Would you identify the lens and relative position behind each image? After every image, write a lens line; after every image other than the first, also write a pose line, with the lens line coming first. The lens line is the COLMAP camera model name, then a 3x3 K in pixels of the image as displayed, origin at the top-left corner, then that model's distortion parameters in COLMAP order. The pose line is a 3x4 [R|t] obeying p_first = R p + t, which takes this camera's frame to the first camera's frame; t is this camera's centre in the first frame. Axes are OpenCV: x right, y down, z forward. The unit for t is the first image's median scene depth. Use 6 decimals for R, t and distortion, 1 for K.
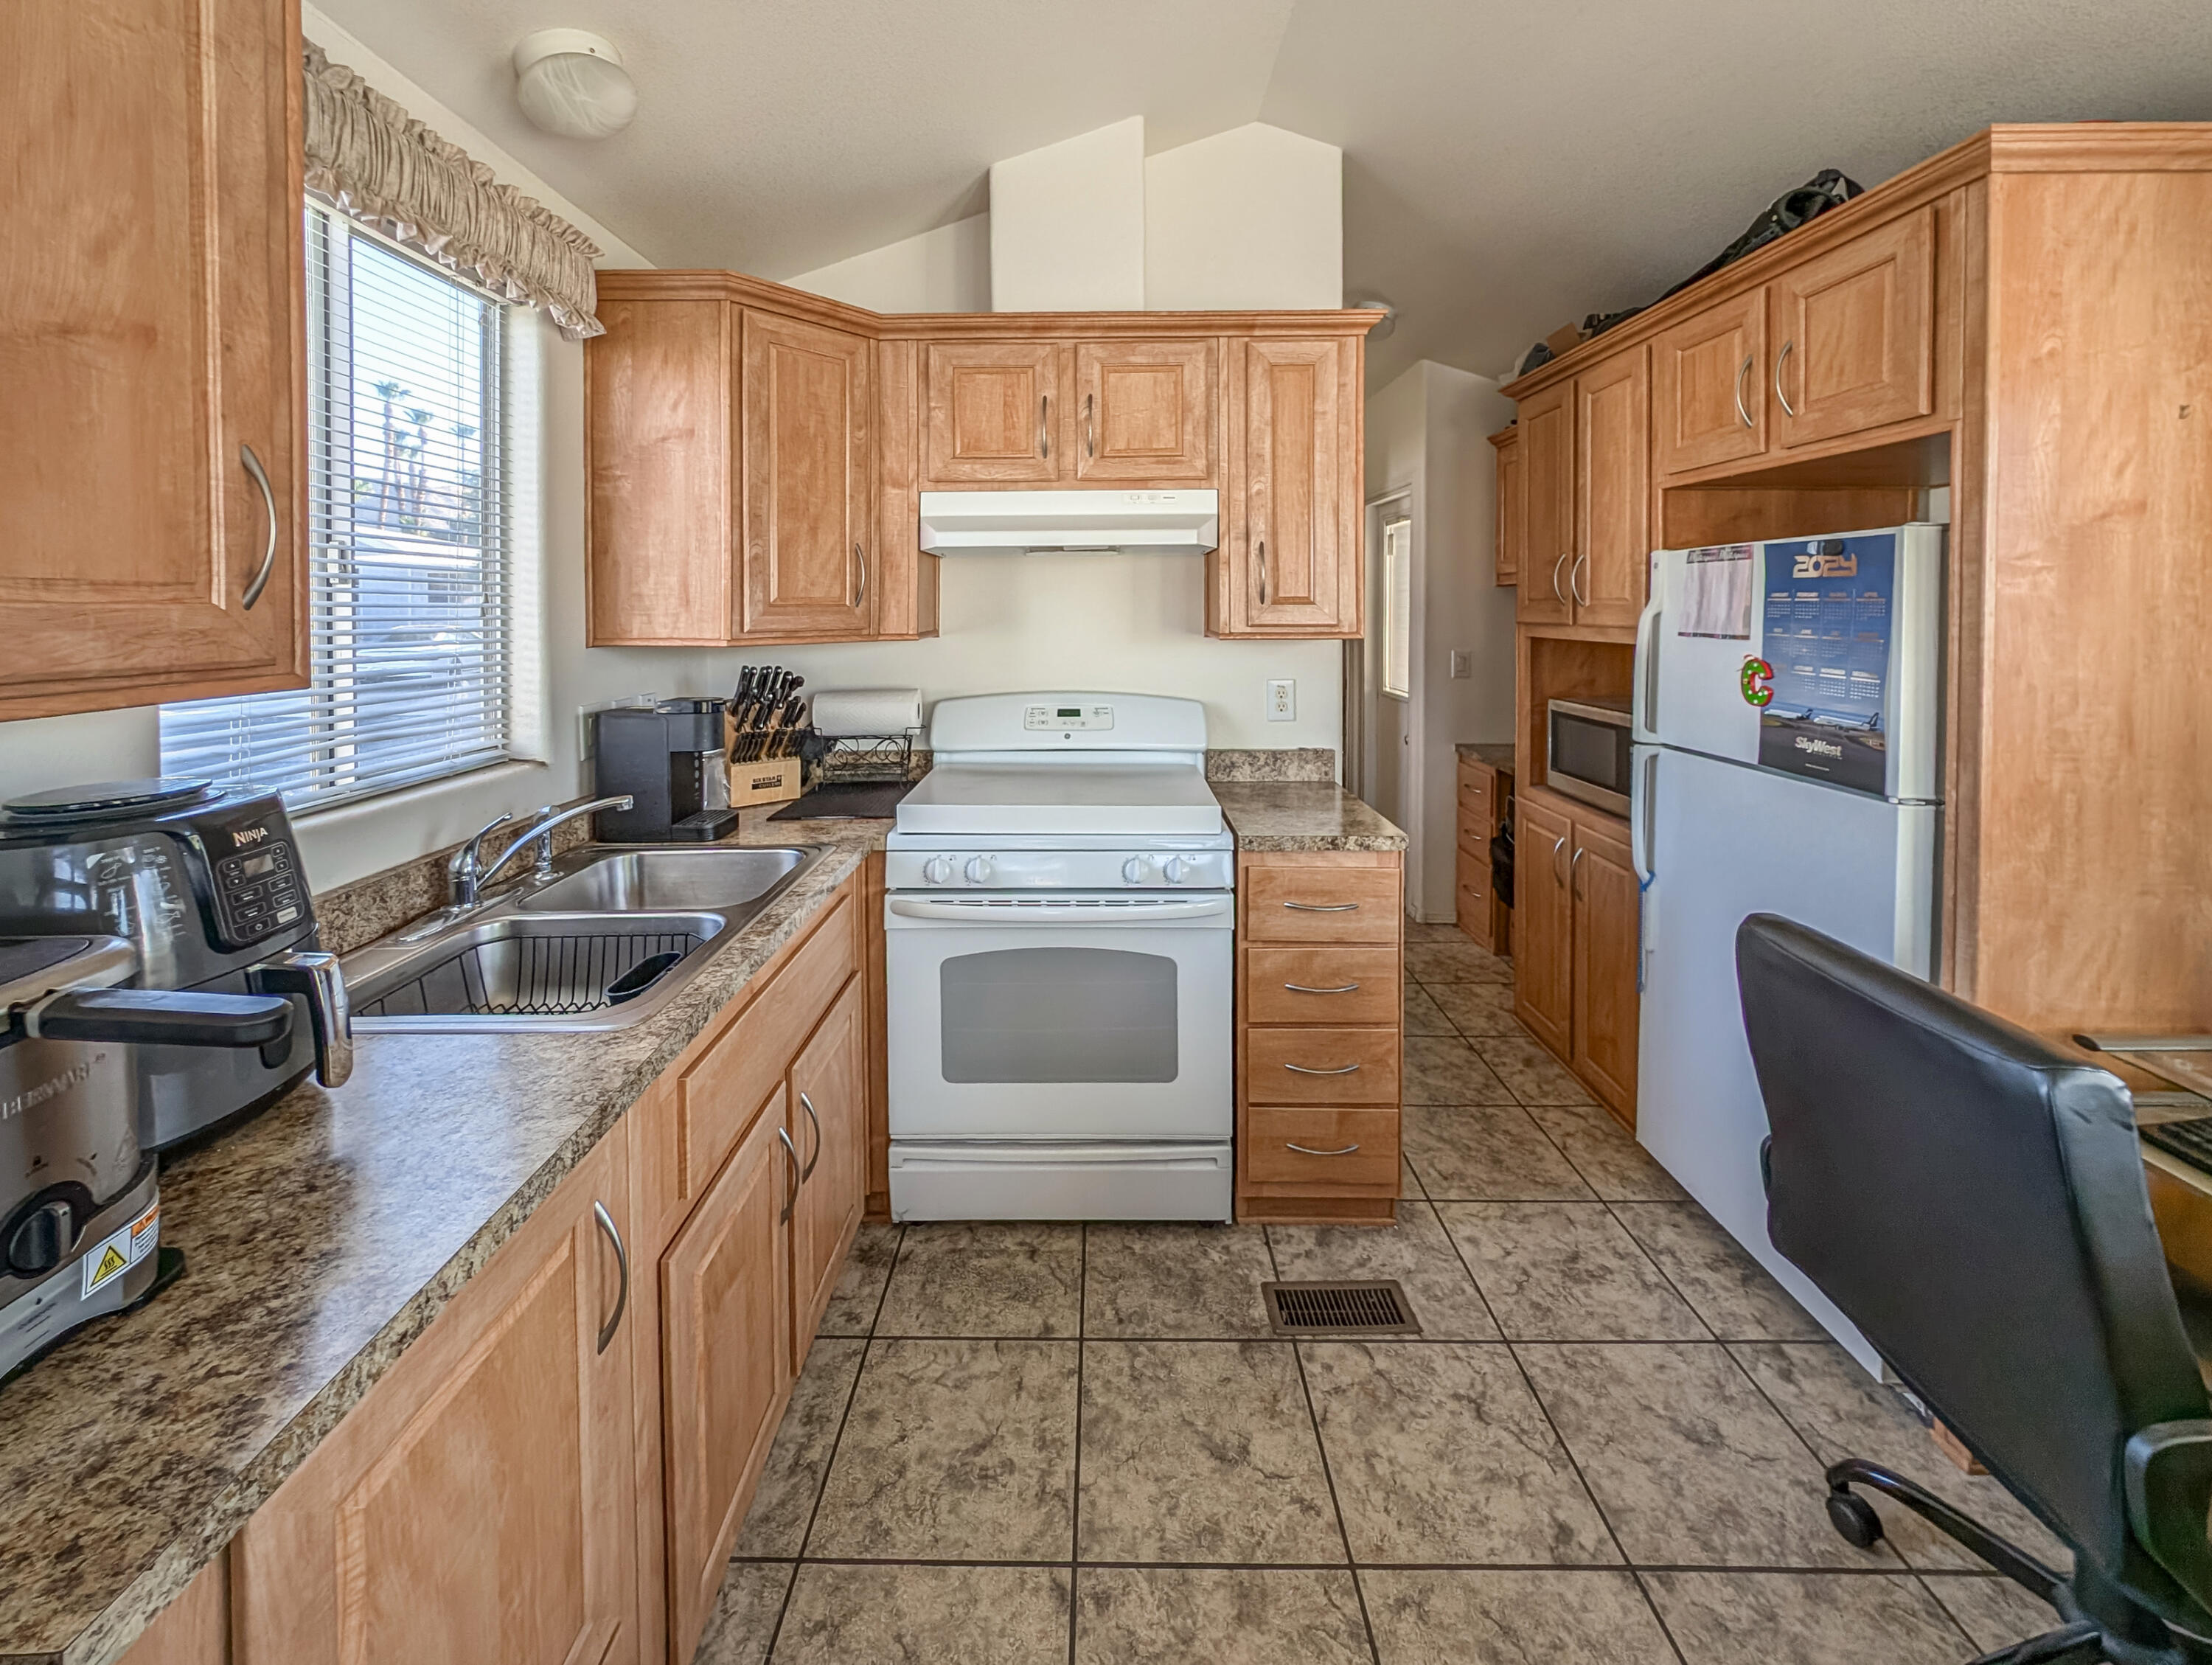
lens RADIAL K [[897.6, 0, 1104.8], [0, 897.6, 636.7], [0, 0, 1]] dist [-0.002727, -0.000040]
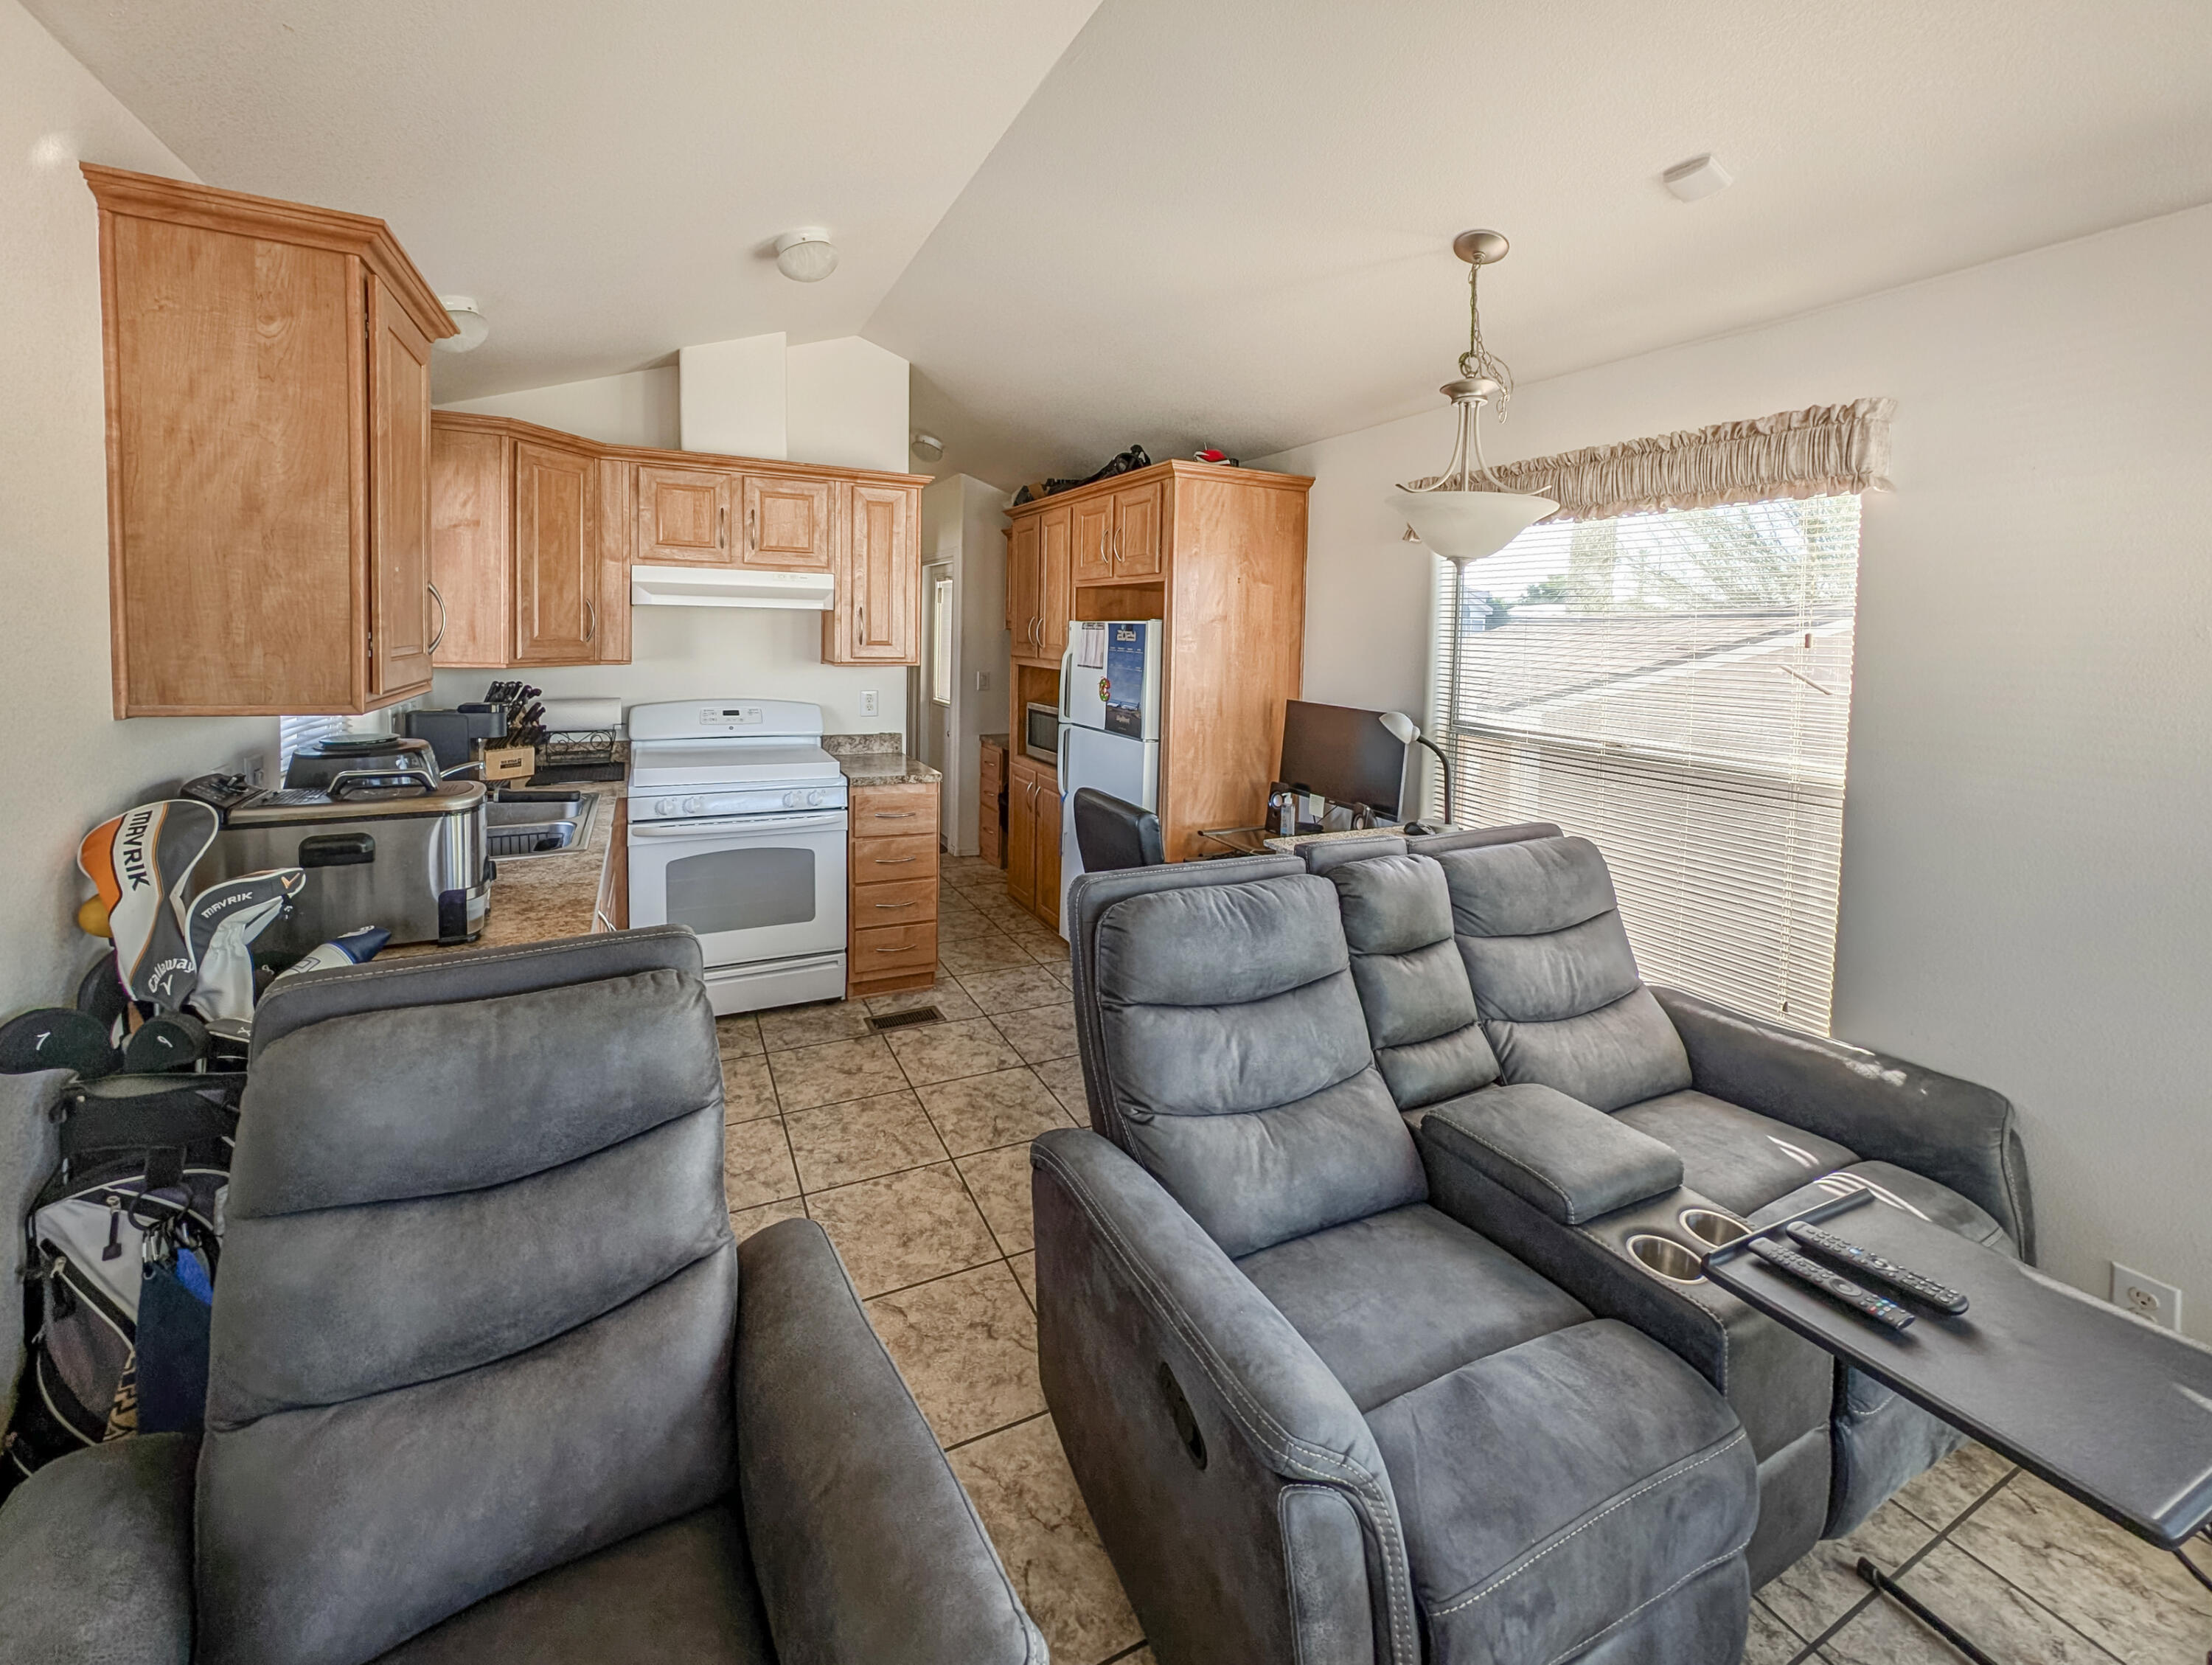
lens RADIAL K [[852.4, 0, 1038.7], [0, 852.4, 695.9], [0, 0, 1]] dist [-0.017354, 0.000019]
pose [[0.914115, -0.005801, 0.405413, -0.178256], [-0.013269, 0.998934, 0.044213, -0.017042], [-0.405237, -0.045795, 0.913064, -0.631164]]
